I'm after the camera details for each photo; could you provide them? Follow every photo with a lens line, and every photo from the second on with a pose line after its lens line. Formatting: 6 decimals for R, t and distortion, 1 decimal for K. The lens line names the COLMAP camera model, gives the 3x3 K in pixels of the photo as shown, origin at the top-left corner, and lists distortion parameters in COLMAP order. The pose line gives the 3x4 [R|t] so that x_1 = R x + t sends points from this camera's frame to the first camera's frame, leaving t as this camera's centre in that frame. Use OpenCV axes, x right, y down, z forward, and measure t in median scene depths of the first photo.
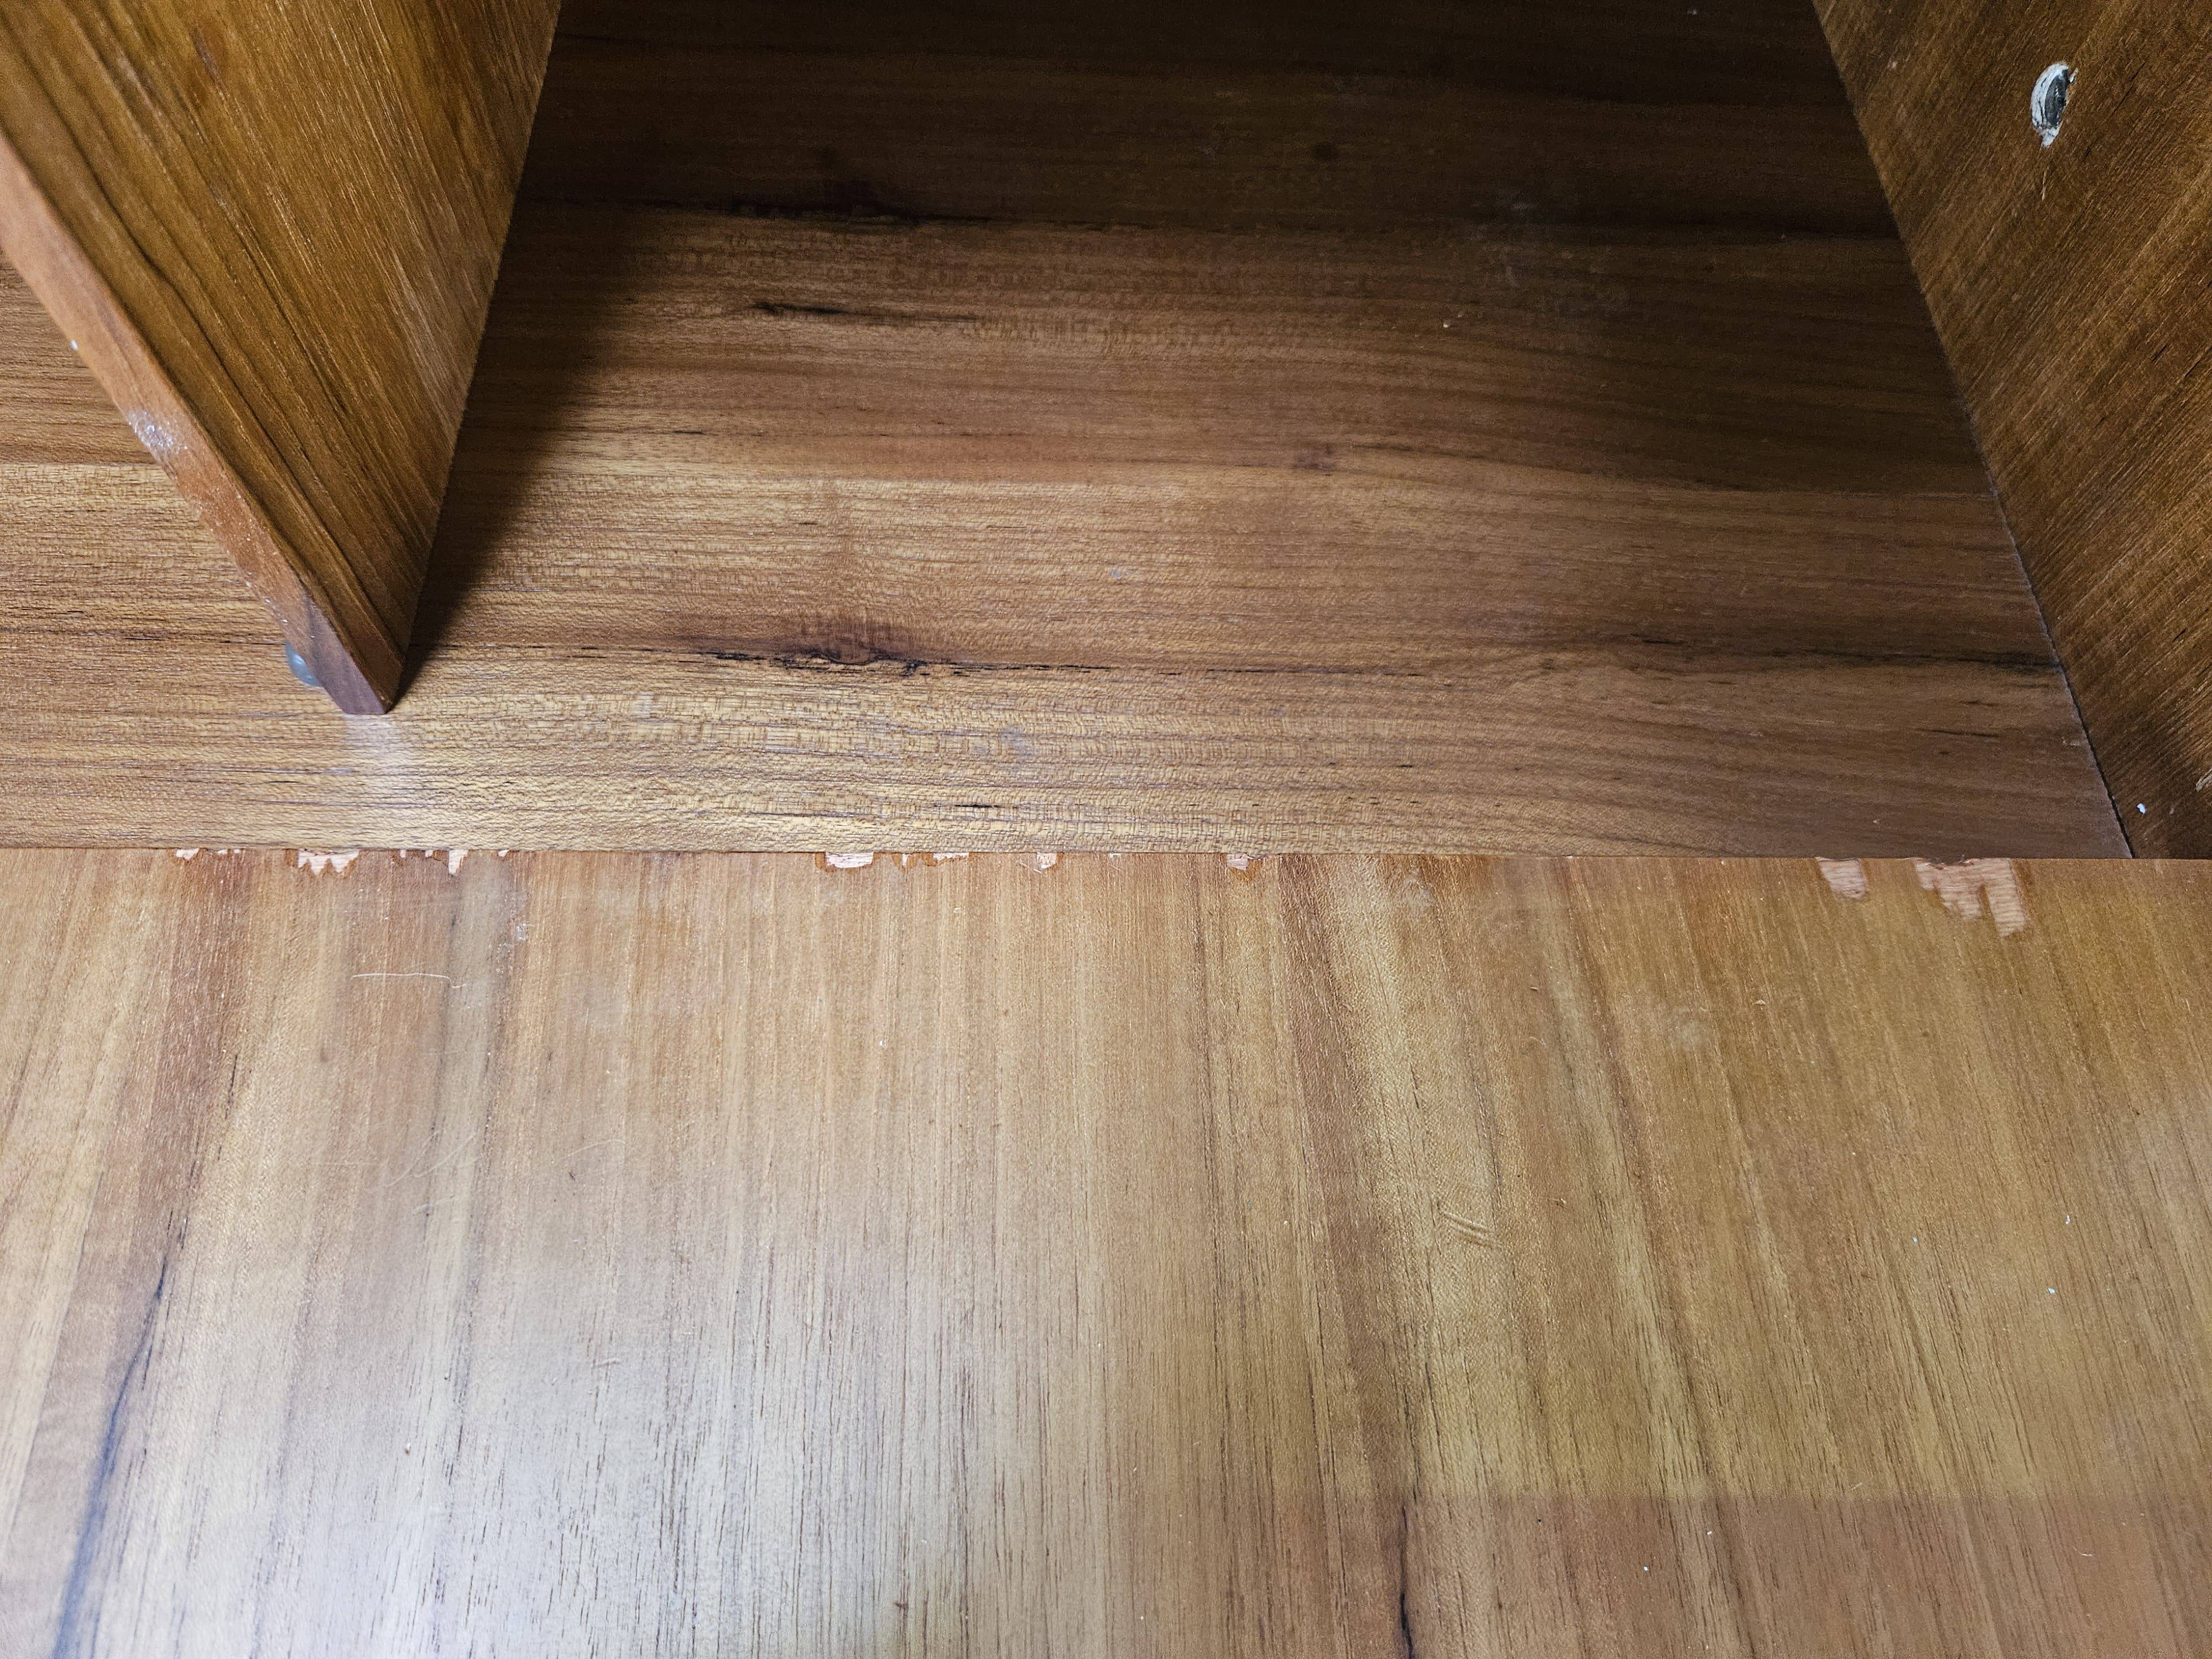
lens RADIAL K [[1489.7, 0, 1094.8], [0, 1489.7, 759.9], [0, 0, 1]] dist [0.035588, -0.040841]
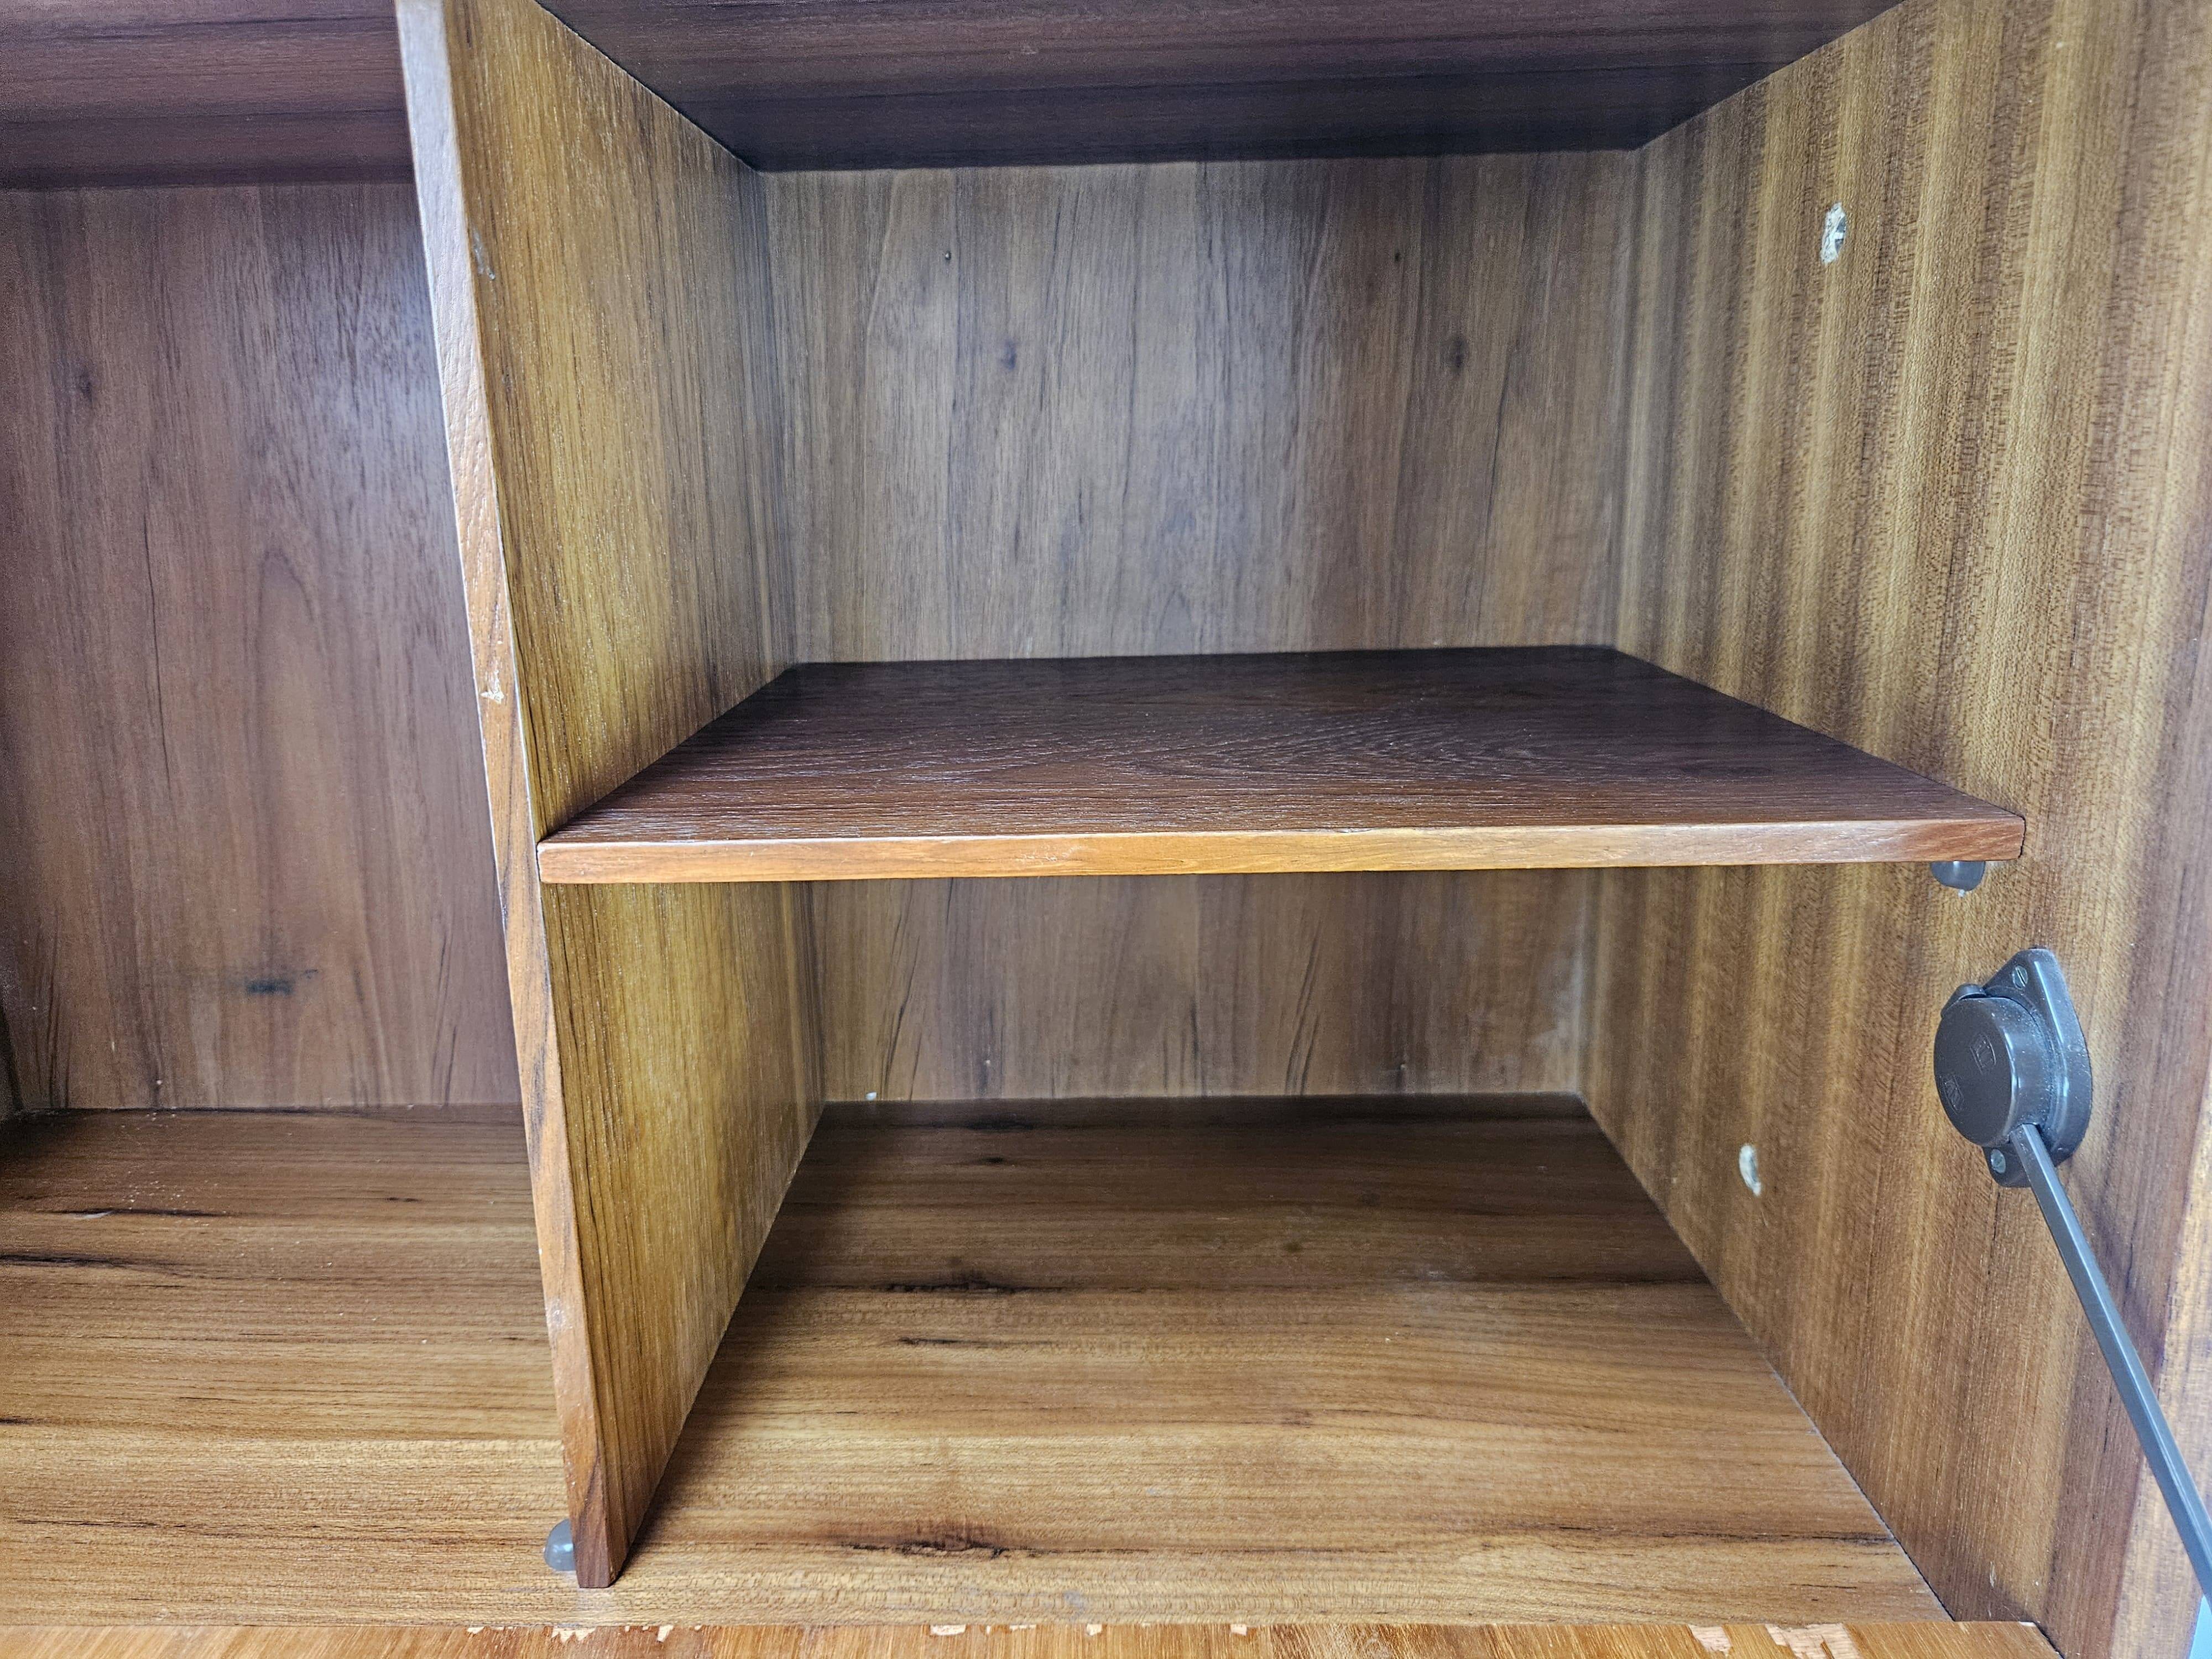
lens RADIAL K [[1489.7, 0, 1102.1], [0, 1489.7, 800.2], [0, 0, 1]] dist [0.035588, -0.040841]
pose [[0.997965, -0.053826, -0.034183, 0.049163], [0.010140, 0.663243, -0.748336, 0.474353], [0.062951, 0.746466, 0.662439, -0.361371]]
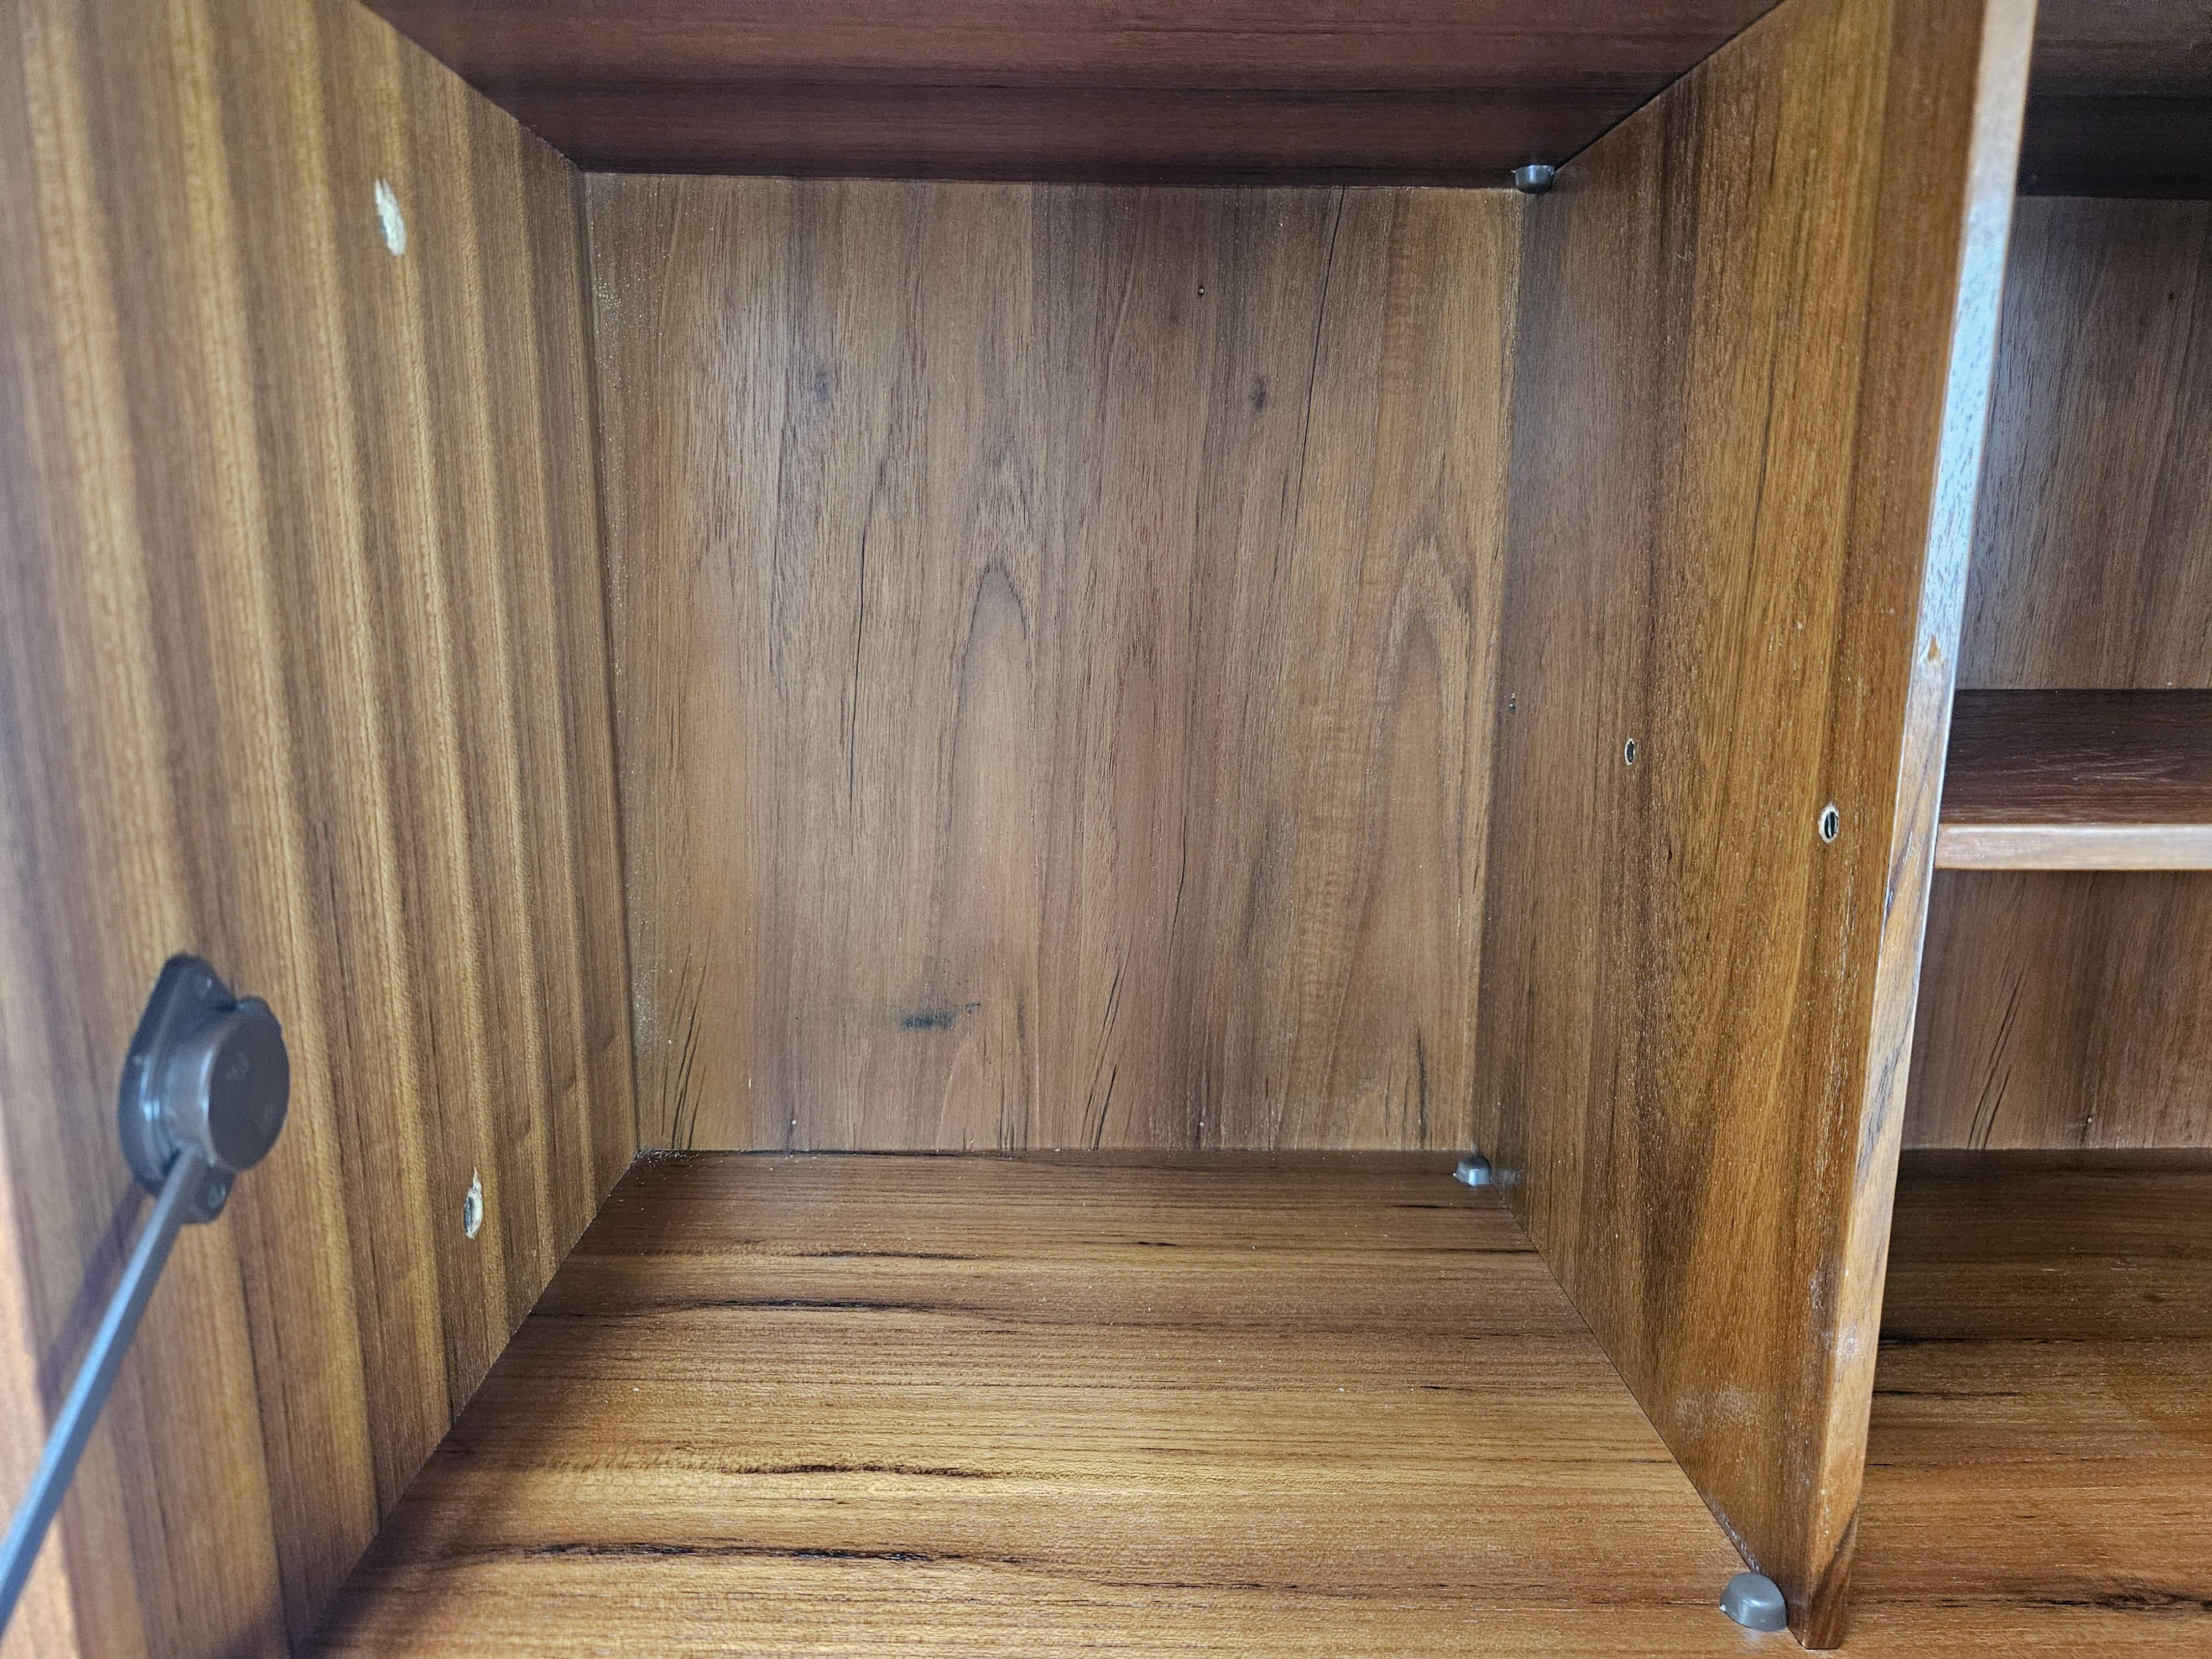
lens RADIAL K [[1489.7, 0, 1105.1], [0, 1489.7, 823.1], [0, 0, 1]] dist [0.035588, -0.040841]
pose [[0.999237, -0.037267, 0.011694, -1.073142], [0.032545, 0.628866, -0.776832, 0.449337], [0.021596, 0.776620, 0.629599, -0.295724]]
